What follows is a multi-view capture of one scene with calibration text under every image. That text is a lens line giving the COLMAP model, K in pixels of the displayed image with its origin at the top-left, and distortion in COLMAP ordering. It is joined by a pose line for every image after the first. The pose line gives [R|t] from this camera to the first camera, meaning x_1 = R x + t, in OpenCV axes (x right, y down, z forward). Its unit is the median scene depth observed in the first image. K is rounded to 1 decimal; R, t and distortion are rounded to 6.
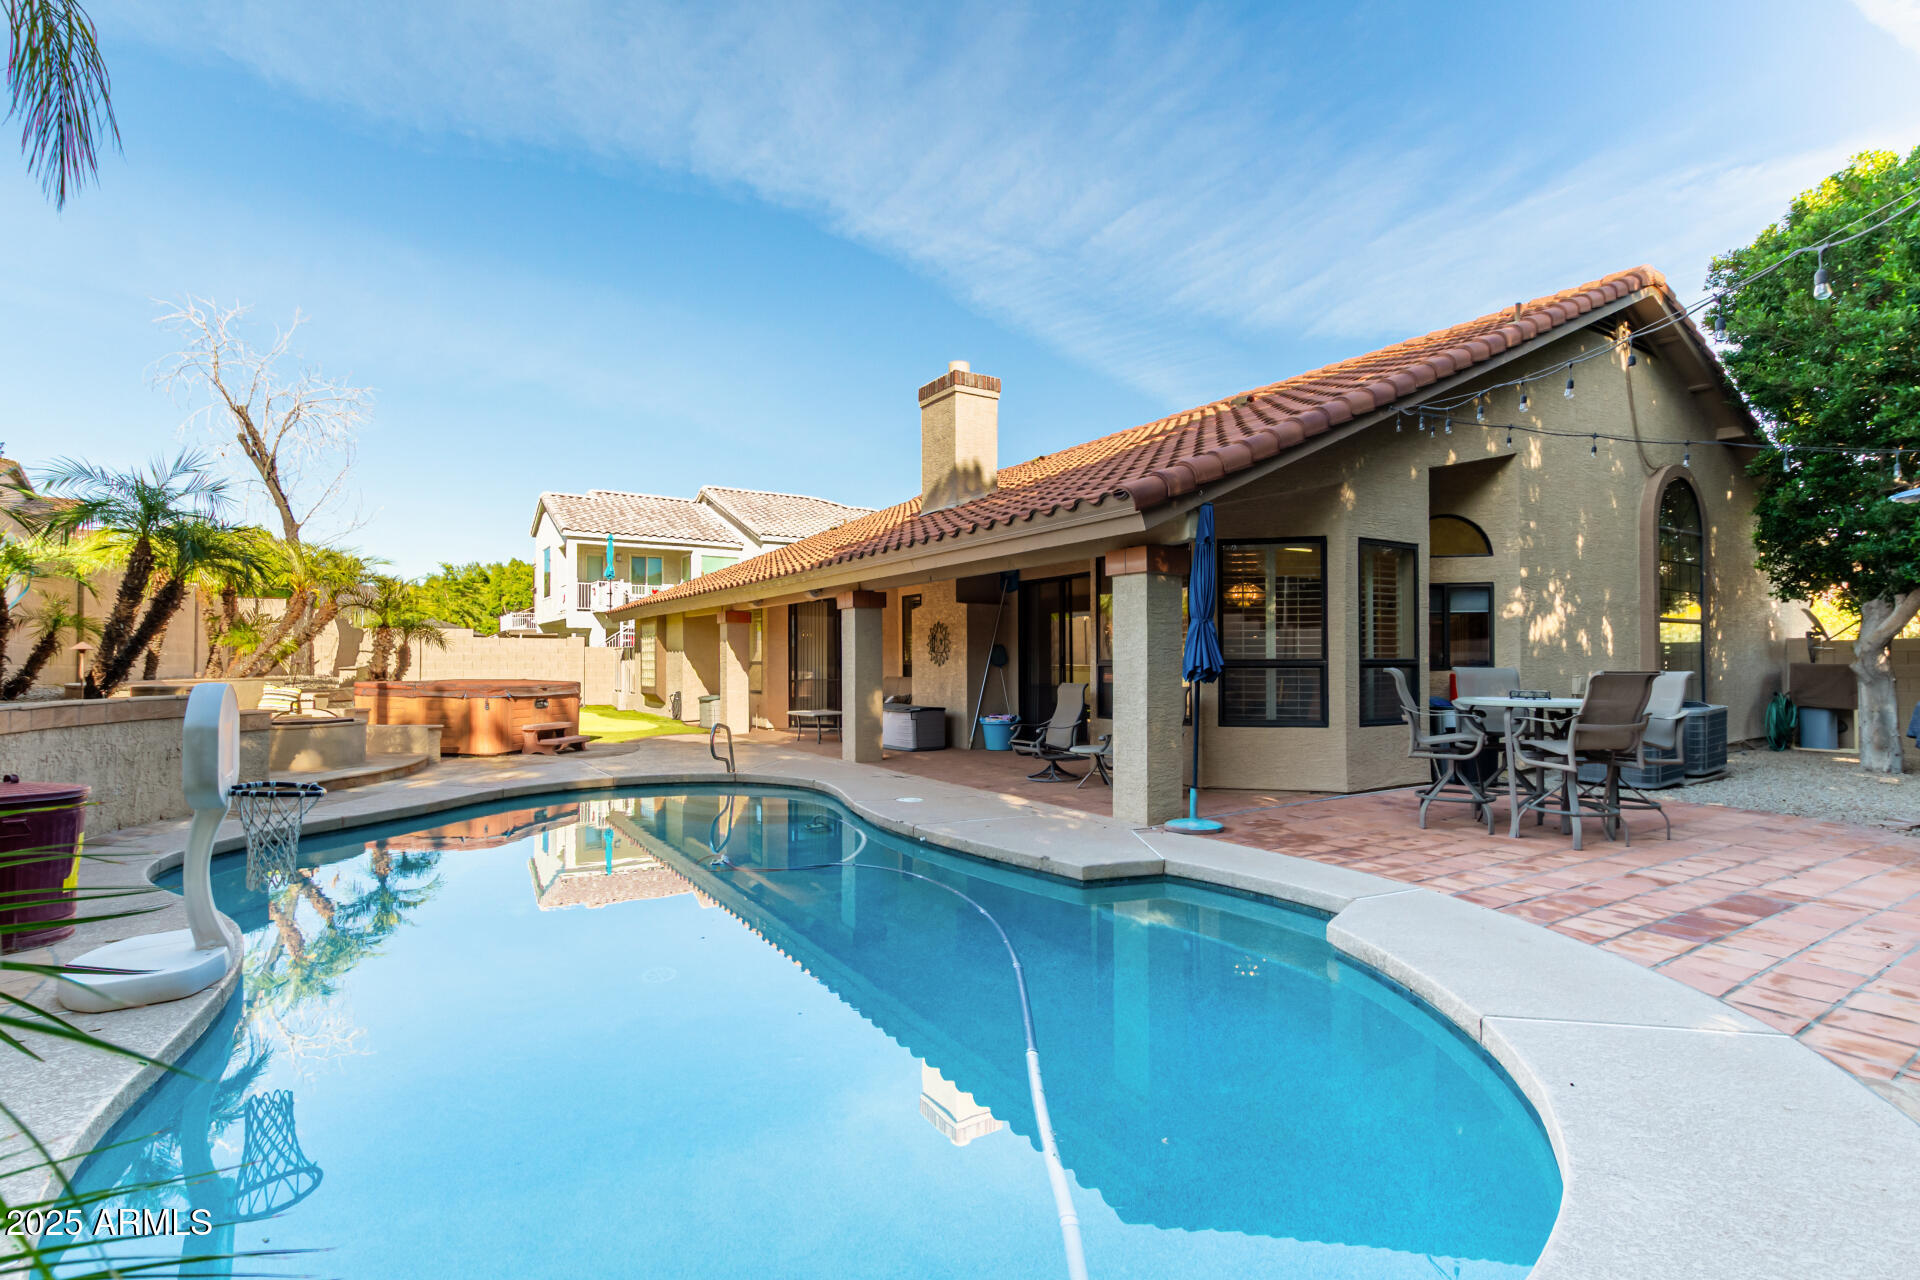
lens RADIAL K [[880.5, 0, 960.0], [0, 880.5, 640.0], [0, 0, 1]] dist [0.000129, -0.000874]
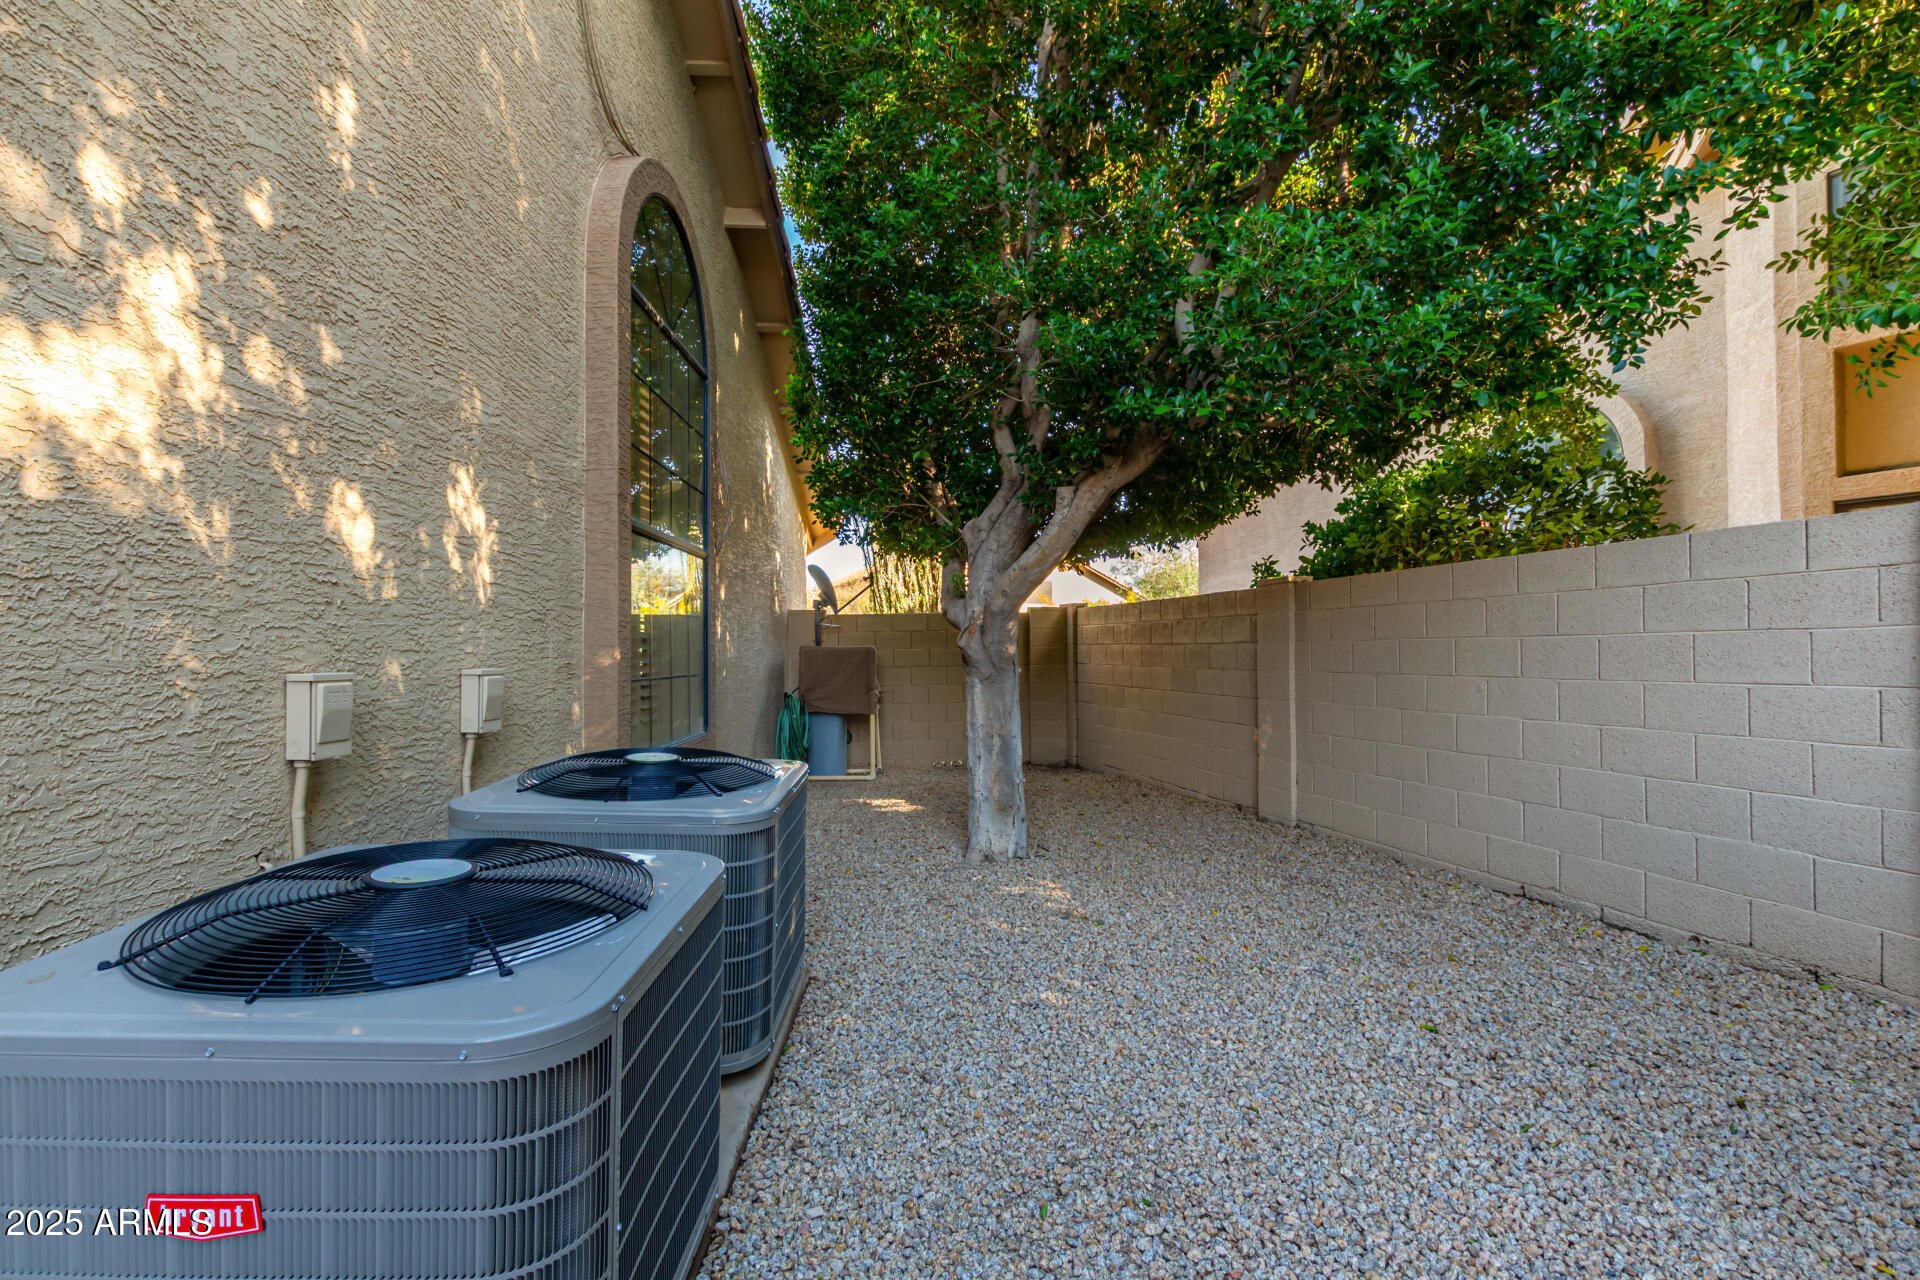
lens RADIAL K [[880.5, 0, 960.0], [0, 880.5, 640.0], [0, 0, 1]] dist [0.000129, -0.000874]
pose [[0.519942, 0.007303, 0.854170, 0.440611], [-0.010749, 0.999940, -0.002007, 0.021116], [-0.854134, -0.008139, 0.519990, 0.549329]]
